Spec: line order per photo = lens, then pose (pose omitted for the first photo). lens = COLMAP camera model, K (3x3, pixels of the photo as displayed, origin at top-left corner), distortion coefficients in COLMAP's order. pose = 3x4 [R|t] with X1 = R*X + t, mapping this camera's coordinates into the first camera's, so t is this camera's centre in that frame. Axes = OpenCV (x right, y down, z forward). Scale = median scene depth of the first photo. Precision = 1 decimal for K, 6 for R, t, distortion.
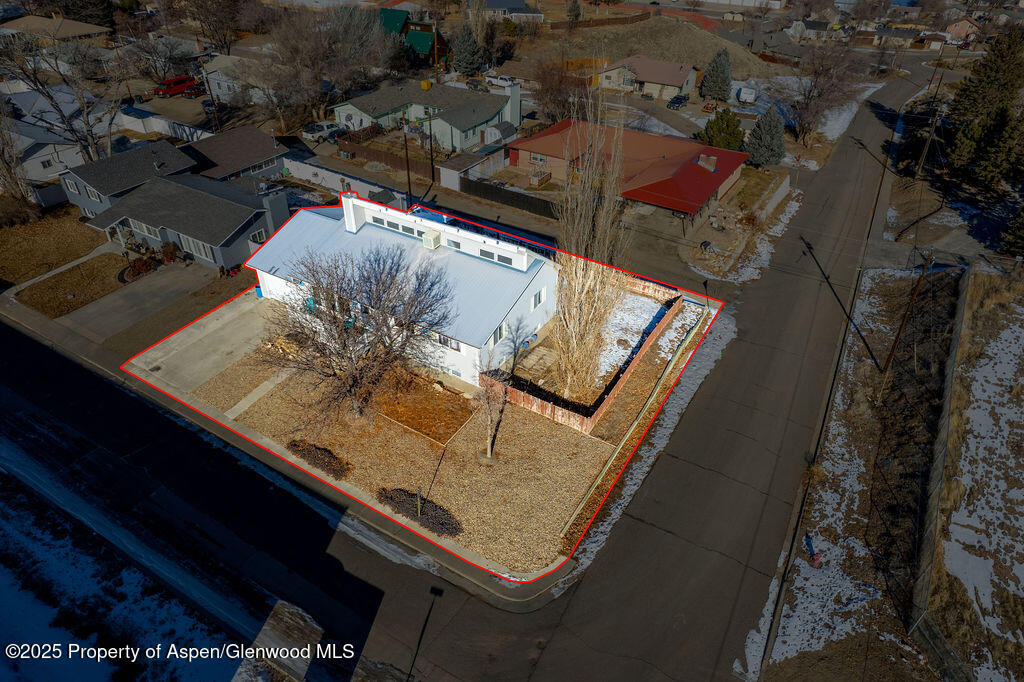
lens RADIAL K [[654.9, 0, 514.0], [0, 654.9, 342.8], [0, 0, 1]] dist [-0.077673, 0.070675]
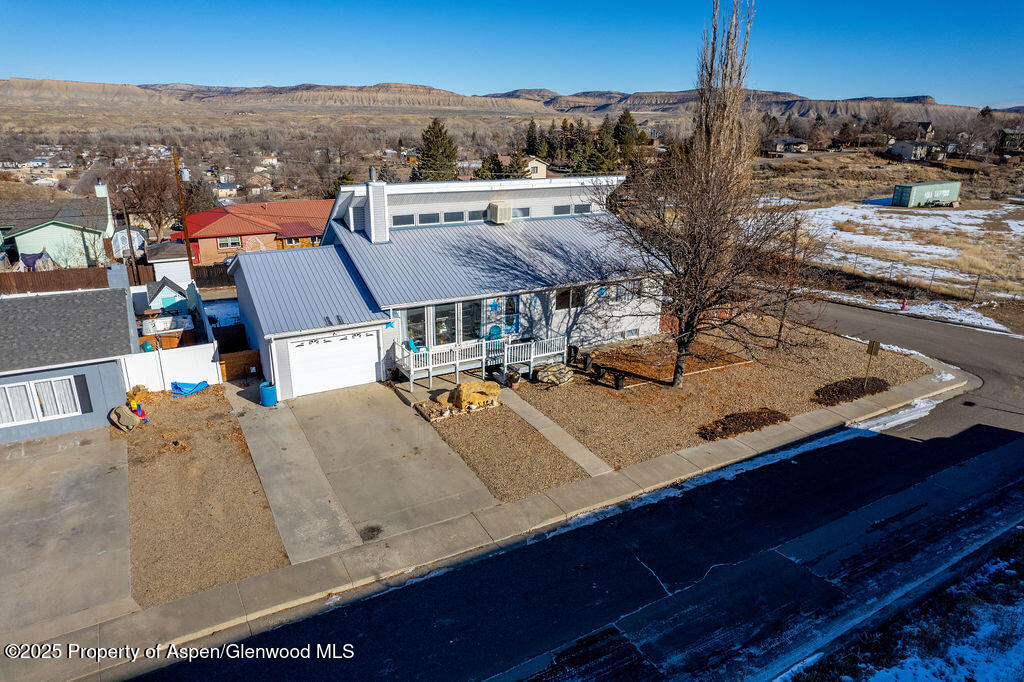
lens RADIAL K [[654.9, 0, 514.0], [0, 654.9, 342.8], [0, 0, 1]] dist [-0.077673, 0.070675]
pose [[0.483330, -0.290639, 0.825785, -0.783481], [0.503566, 0.863906, 0.009320, -0.023466], [-0.716110, 0.411333, 0.563908, 0.599780]]
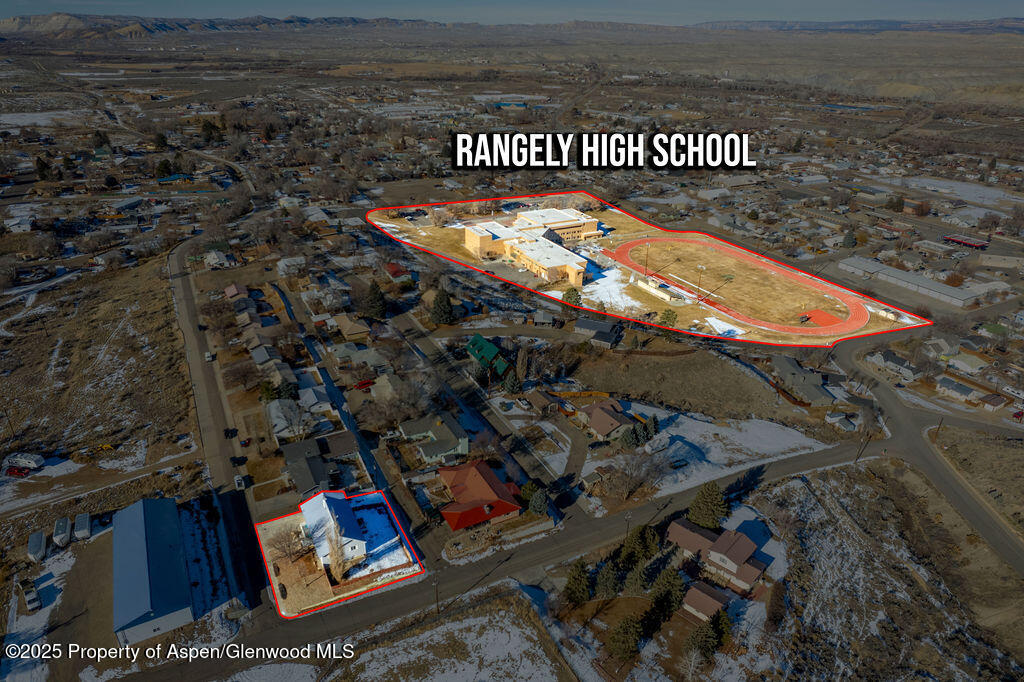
lens RADIAL K [[654.9, 0, 514.0], [0, 654.9, 342.8], [0, 0, 1]] dist [-0.077673, 0.070675]
pose [[0.863872, 0.223351, -0.451485, 2.010934], [-0.299003, 0.948700, -0.102787, -0.969462], [0.405367, 0.223791, 0.886338, -1.854819]]
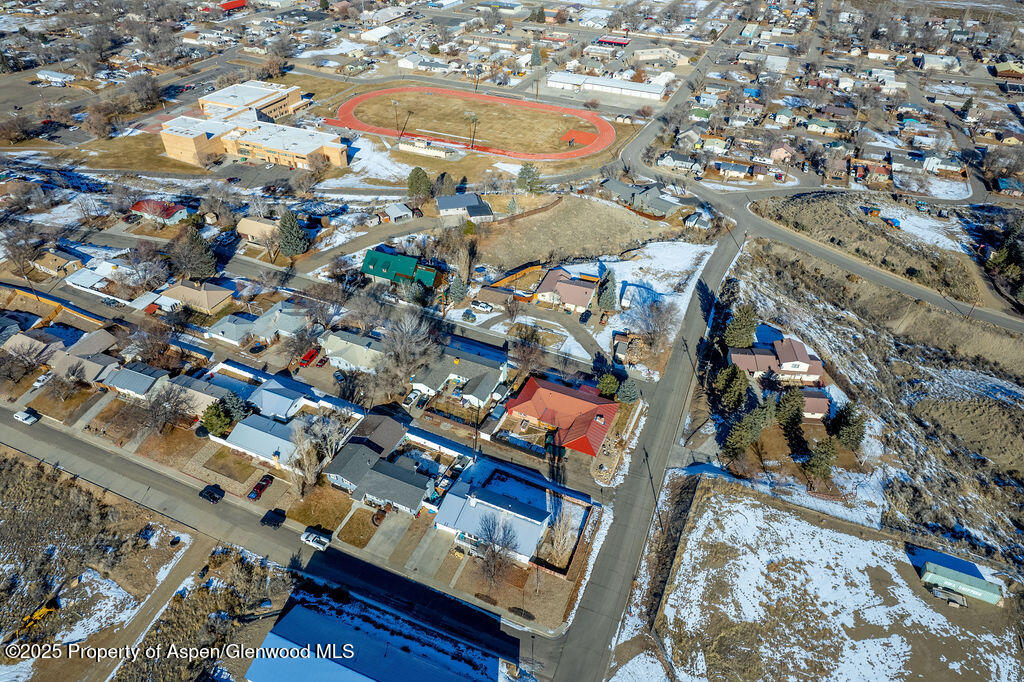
lens RADIAL K [[654.9, 0, 514.0], [0, 654.9, 342.8], [0, 0, 1]] dist [-0.077673, 0.070675]
pose [[0.990459, -0.082241, 0.110574, -0.336885], [0.077085, 0.995764, 0.050129, -1.021827], [-0.114228, -0.041127, 0.992603, -1.787420]]
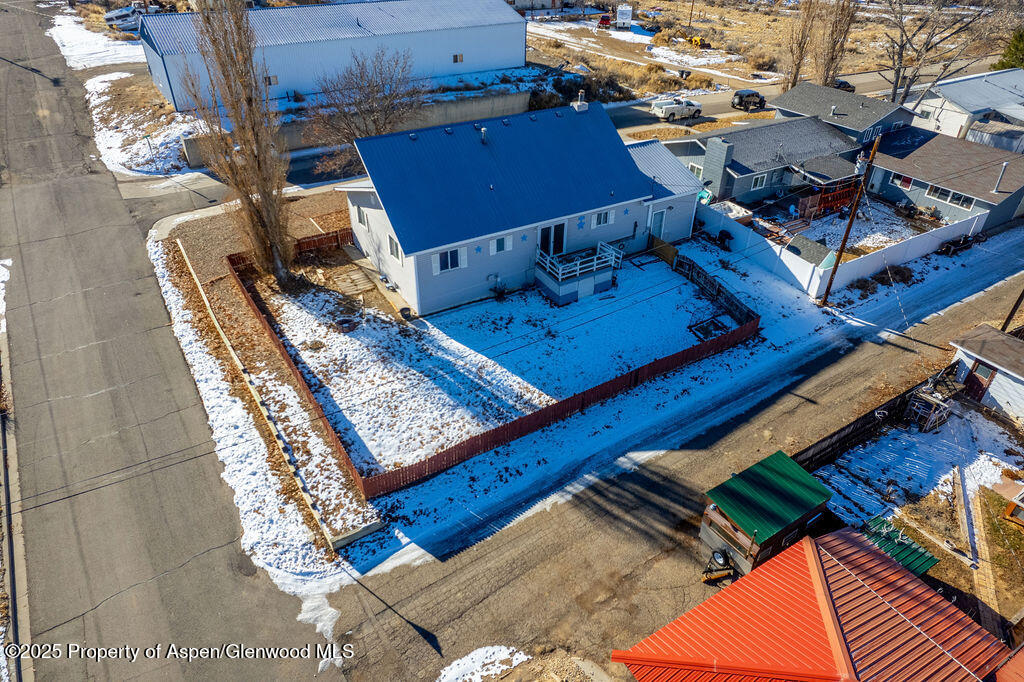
lens RADIAL K [[654.9, 0, 514.0], [0, 654.9, 342.8], [0, 0, 1]] dist [-0.077673, 0.070675]
pose [[-0.451130, 0.491800, -0.744725, 0.607431], [-0.537834, 0.516094, 0.666619, -0.604632], [0.712191, 0.701270, 0.031682, 1.145225]]
